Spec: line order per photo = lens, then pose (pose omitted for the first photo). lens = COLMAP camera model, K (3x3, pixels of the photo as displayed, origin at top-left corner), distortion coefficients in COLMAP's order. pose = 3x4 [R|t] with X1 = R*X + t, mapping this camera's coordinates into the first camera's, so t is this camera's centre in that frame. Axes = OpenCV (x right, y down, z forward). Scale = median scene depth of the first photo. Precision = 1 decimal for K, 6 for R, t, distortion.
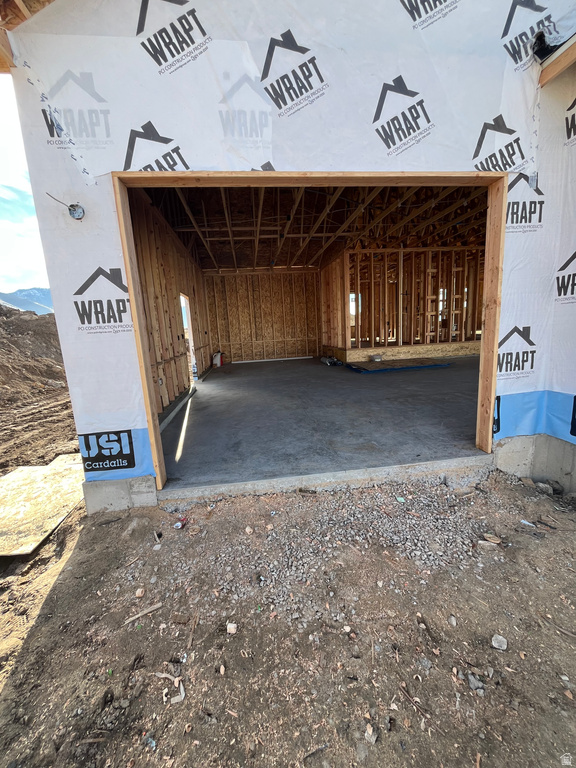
lens RADIAL K [[309.0, 0, 288.1], [0, 309.0, 383.7], [0, 0, 1]] dist [-0.002055, -0.000277]
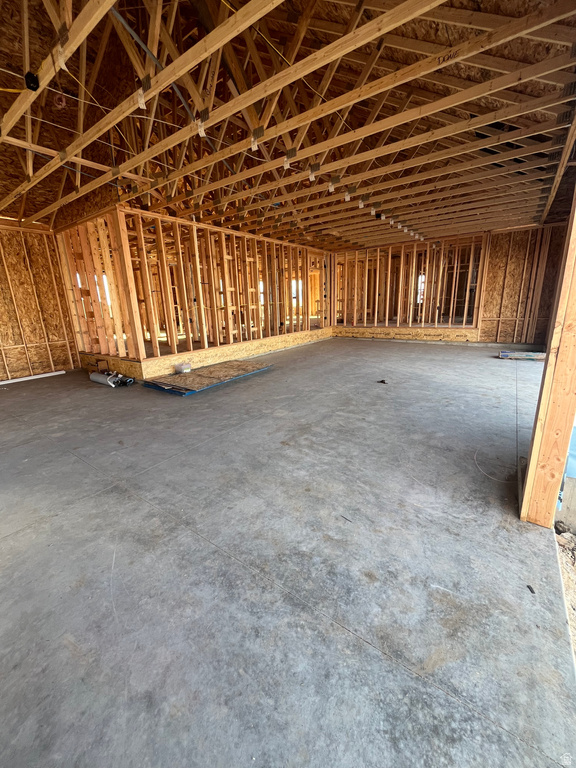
lens RADIAL K [[309.0, 0, 283.3], [0, 309.0, 379.5], [0, 0, 1]] dist [-0.002055, -0.000277]
pose [[0.686628, -0.147571, 0.711874, -0.156292], [0.125928, 0.988523, 0.083459, -0.166351], [-0.716019, 0.032340, 0.697331, 0.602497]]
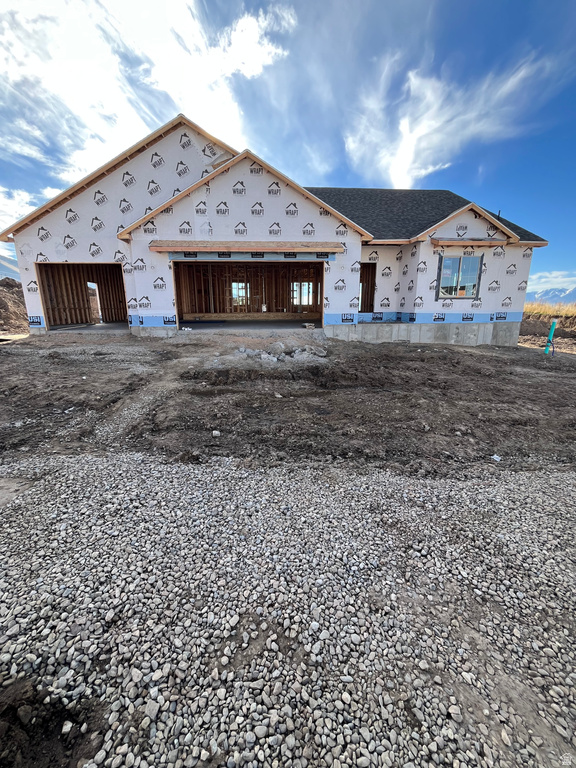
lens RADIAL K [[309.0, 0, 288.2], [0, 309.0, 383.3], [0, 0, 1]] dist [-0.002055, -0.000277]
pose [[0.997885, 0.058155, -0.029060, 1.830398], [-0.056513, 0.996917, 0.054431, 0.372955], [0.032136, -0.052673, 0.998095, -1.905539]]
